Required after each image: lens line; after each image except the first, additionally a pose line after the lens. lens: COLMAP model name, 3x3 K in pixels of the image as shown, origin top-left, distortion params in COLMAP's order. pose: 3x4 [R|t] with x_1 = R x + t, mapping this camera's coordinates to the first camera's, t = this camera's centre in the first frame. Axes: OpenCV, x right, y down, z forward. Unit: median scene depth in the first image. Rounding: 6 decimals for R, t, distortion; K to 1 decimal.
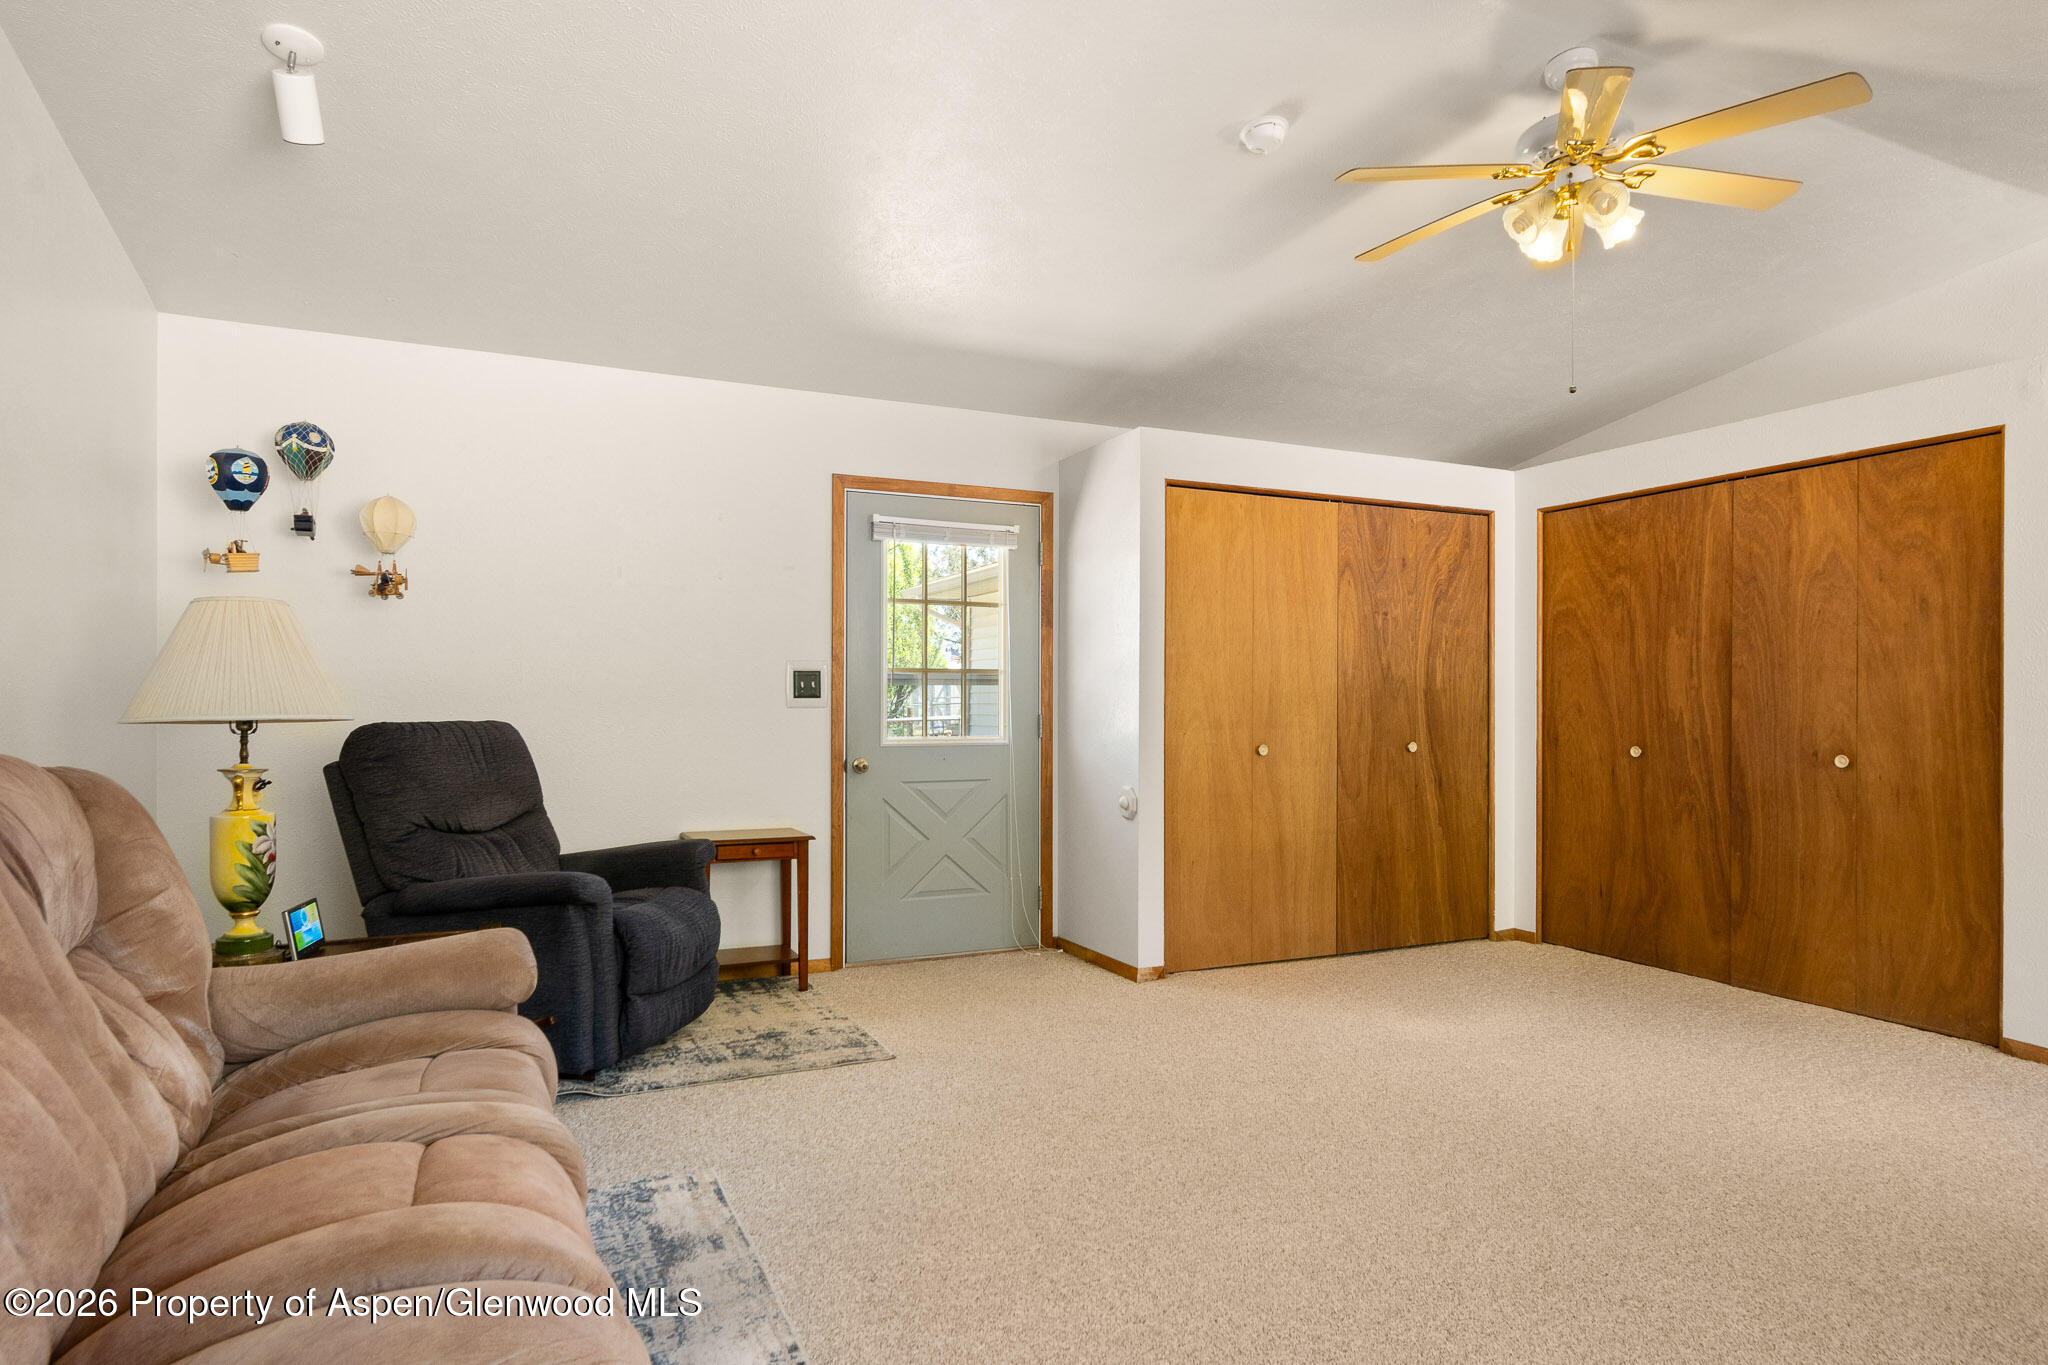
lens RADIAL K [[1096.2, 0, 1025.0], [0, 1096.2, 698.8], [0, 0, 1]] dist [-0.002155, -0.001000]
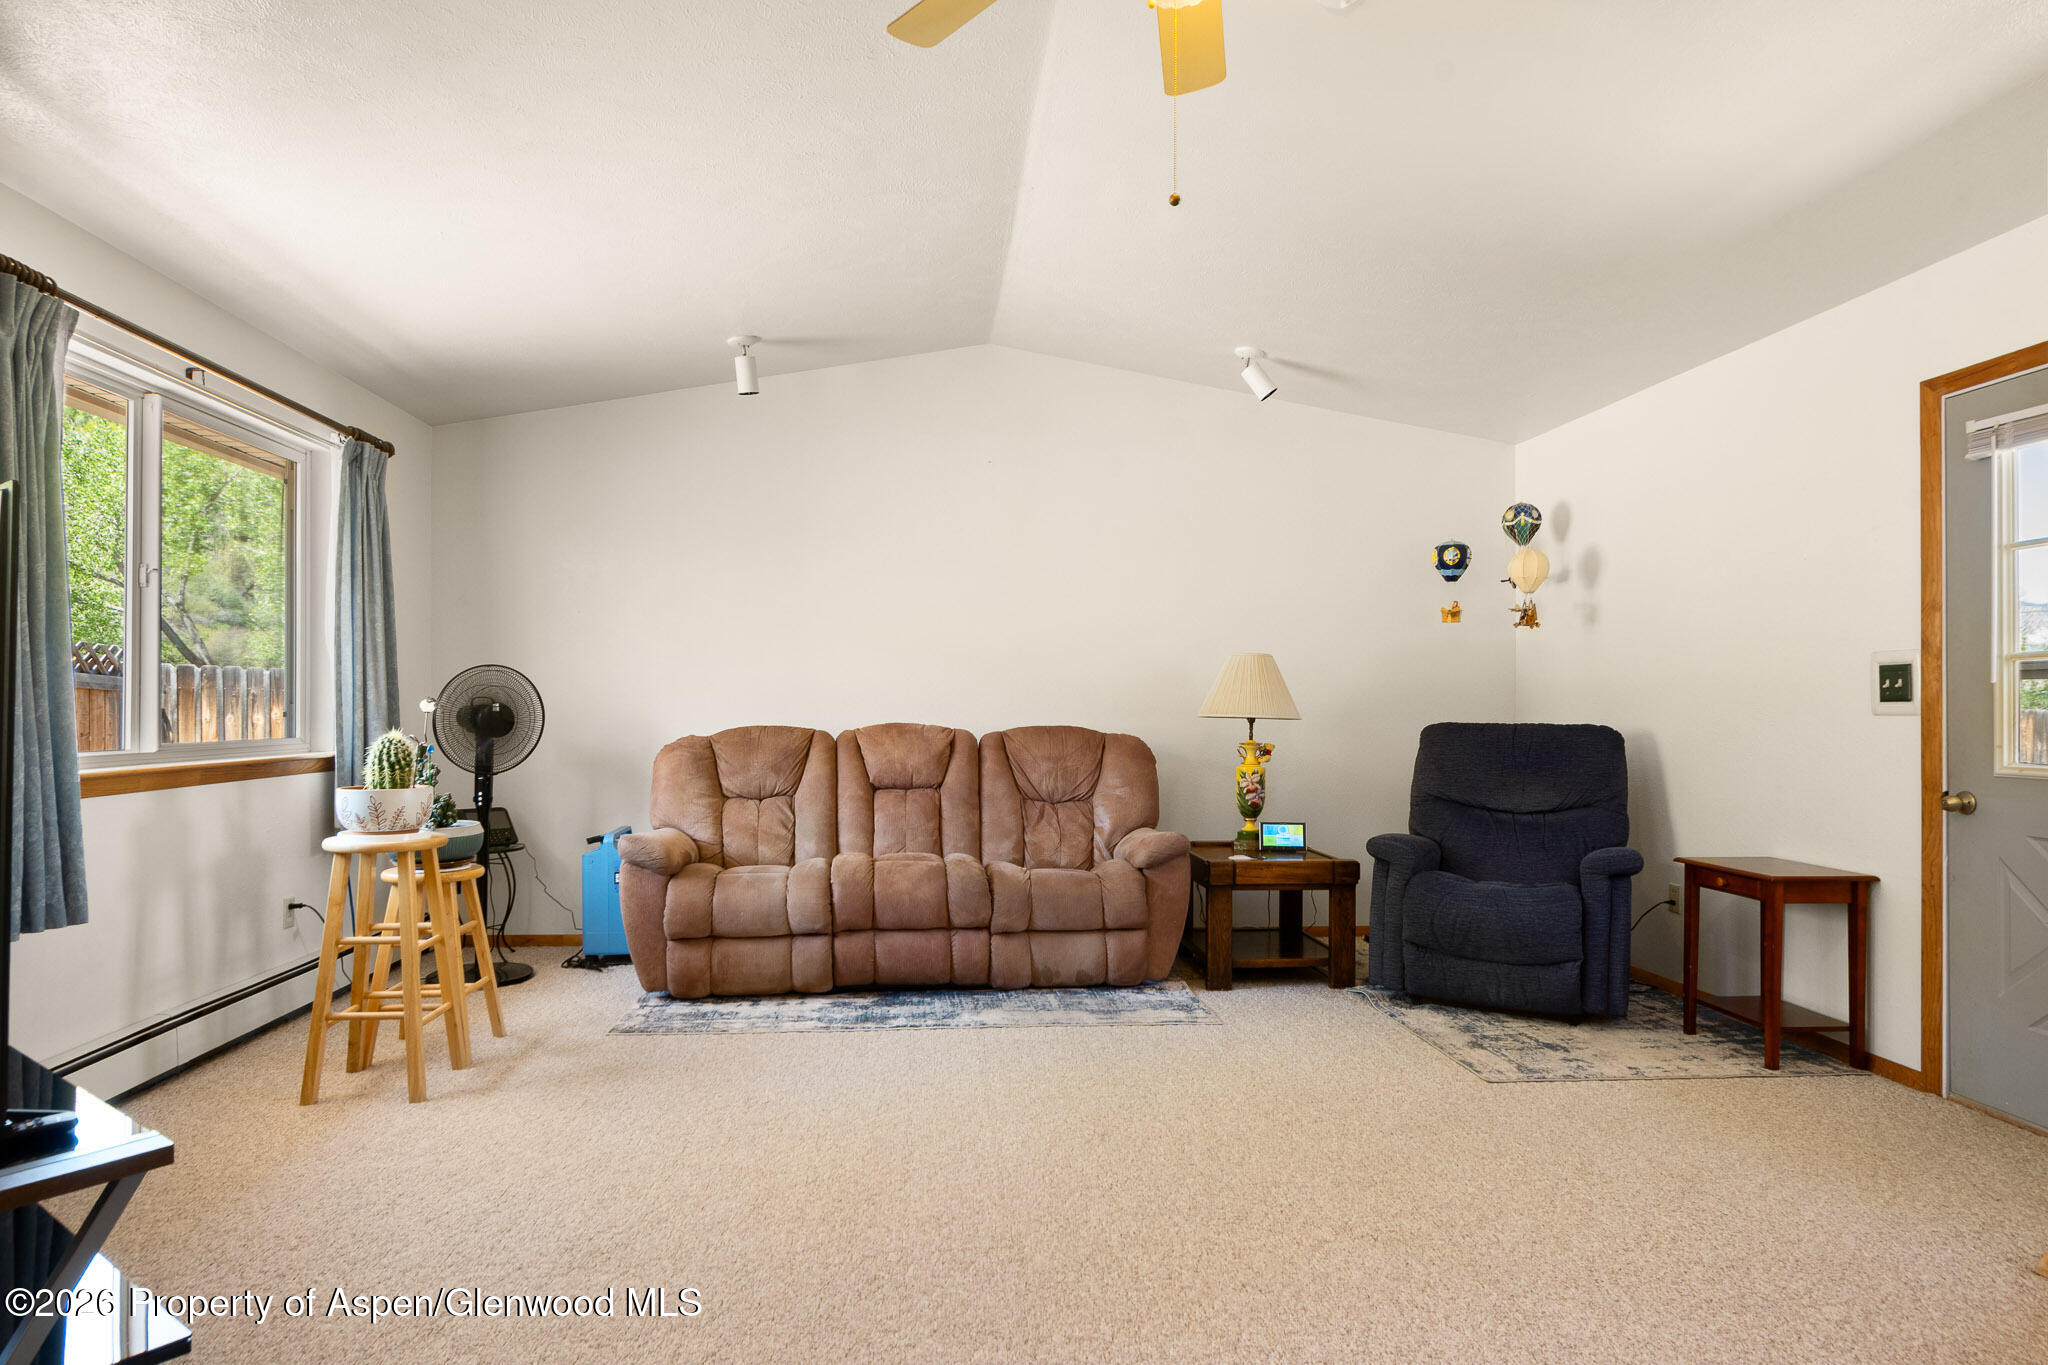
lens RADIAL K [[1096.2, 0, 1025.0], [0, 1096.2, 698.8], [0, 0, 1]] dist [-0.002155, -0.001000]
pose [[-0.304794, -0.011982, -0.952343, 0.826588], [-0.000942, 0.999924, -0.012279, 0.008207], [0.952418, -0.002846, -0.304783, 0.826765]]
